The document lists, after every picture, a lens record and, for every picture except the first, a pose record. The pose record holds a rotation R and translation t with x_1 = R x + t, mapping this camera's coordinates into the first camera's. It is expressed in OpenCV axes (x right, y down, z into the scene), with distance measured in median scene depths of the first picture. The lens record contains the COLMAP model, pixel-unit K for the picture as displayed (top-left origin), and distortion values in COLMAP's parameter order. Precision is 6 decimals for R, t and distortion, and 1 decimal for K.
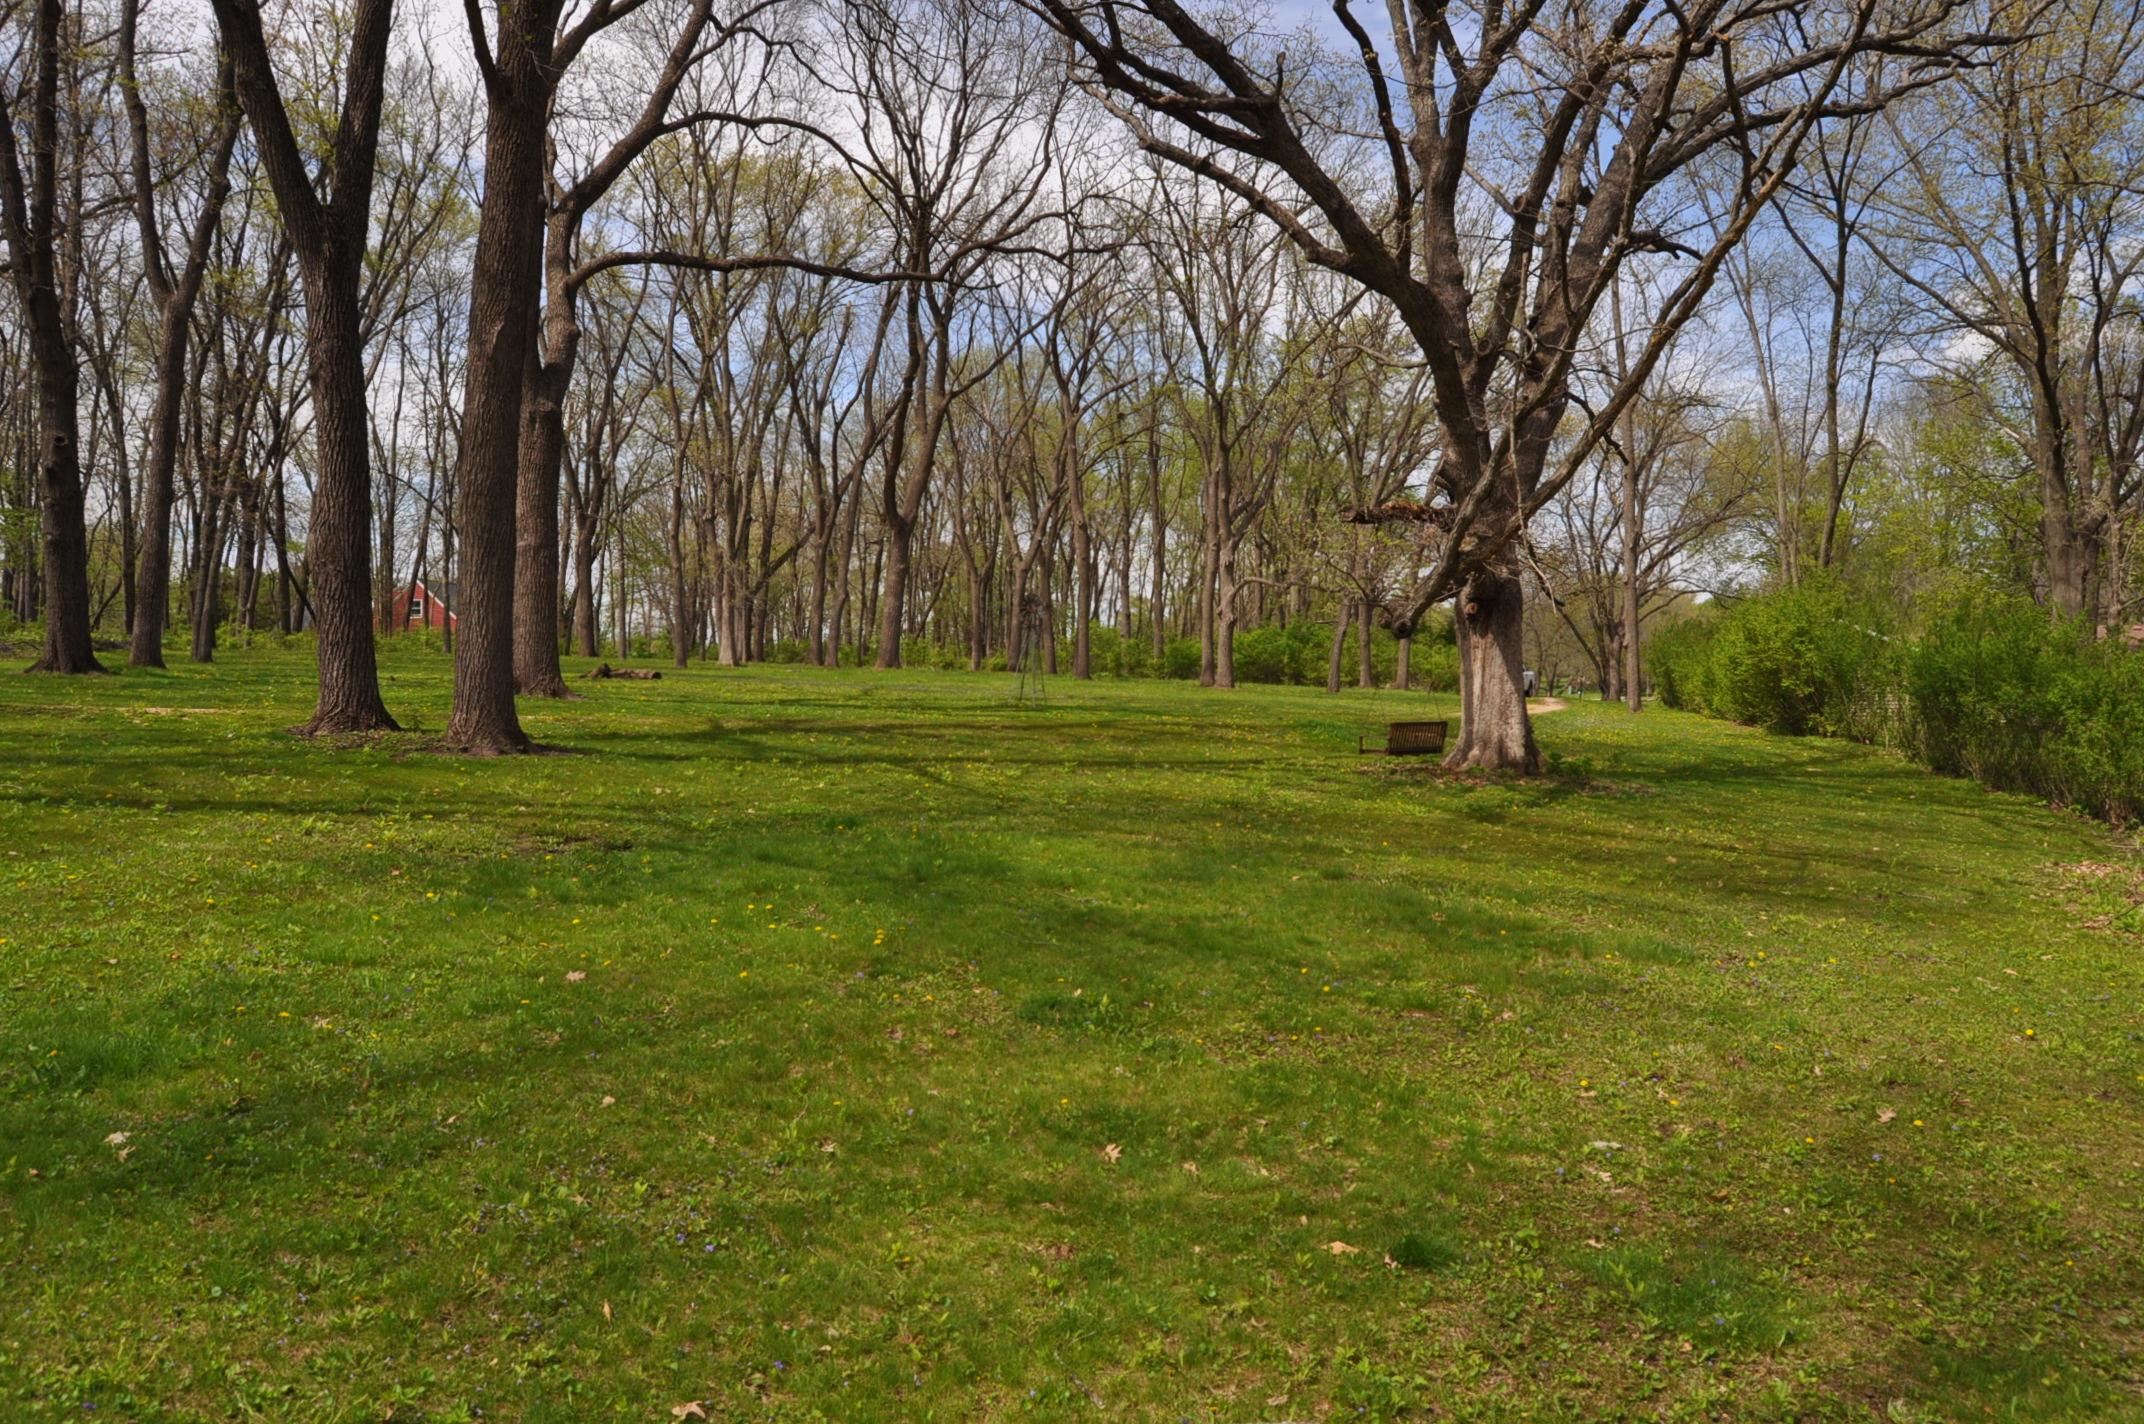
lens RADIAL K [[1604.0, 0, 1072.0], [0, 1604.0, 712.0], [0, 0, 1]] dist [0.001596, -0.000720]
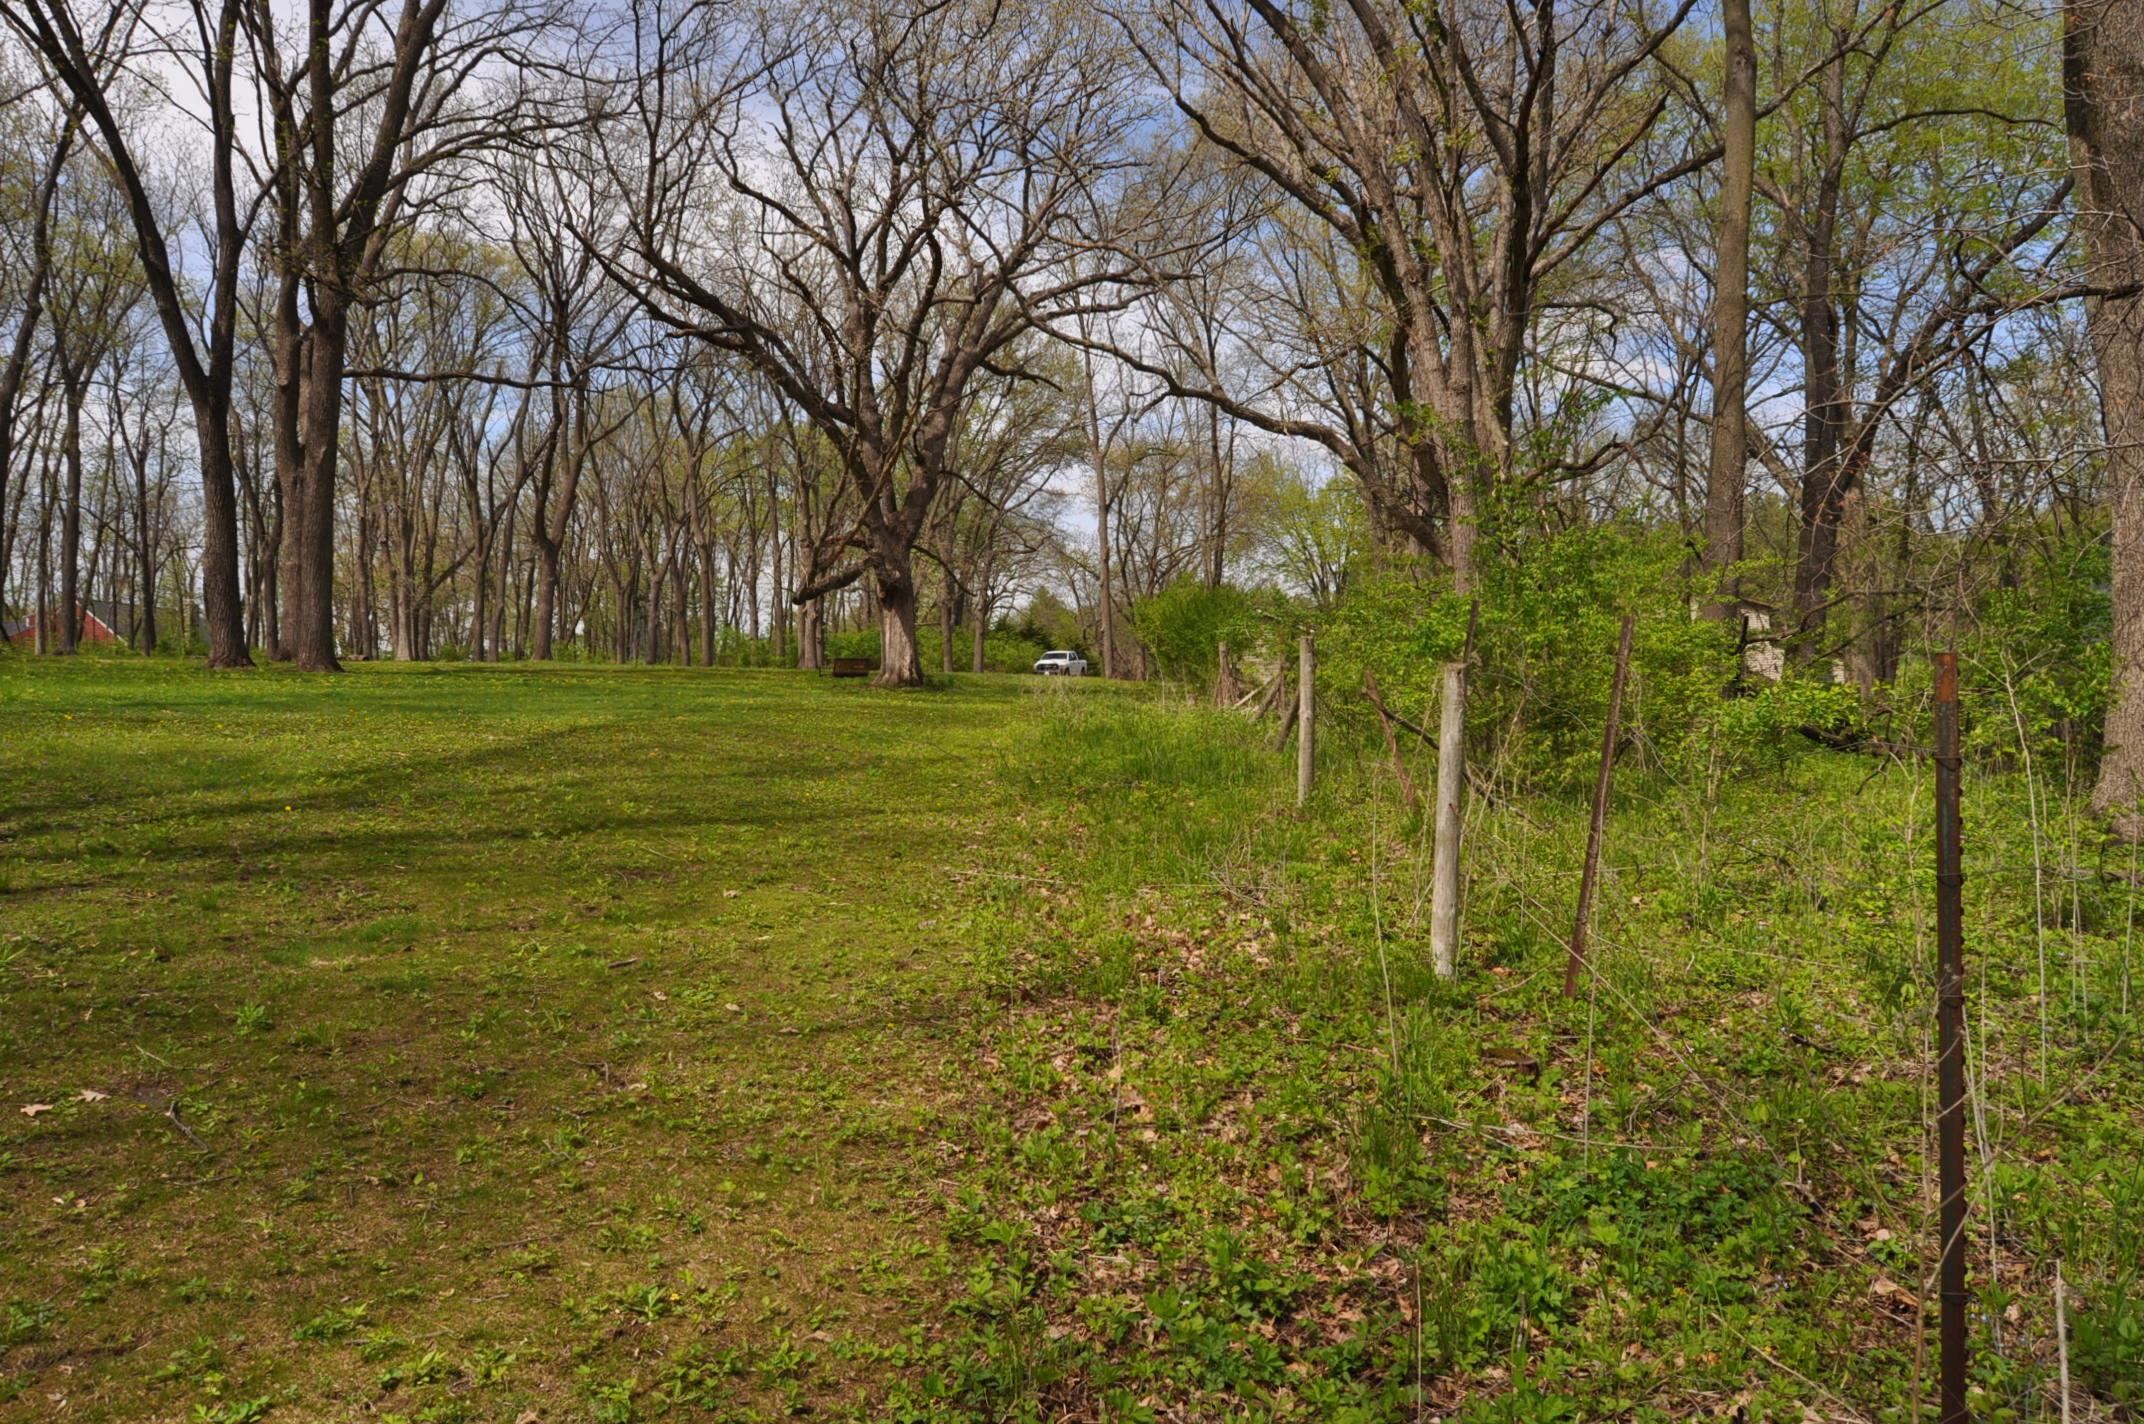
lens RADIAL K [[1755.4, 0, 1072.0], [0, 1755.4, 712.0], [0, 0, 1]] dist [-0.002243, 0.000651]
pose [[0.983804, -0.023813, 0.177661, 0.037279], [0.026805, 0.999536, -0.014463, 0.033701], [-0.177235, 0.018991, 0.983985, -0.325251]]
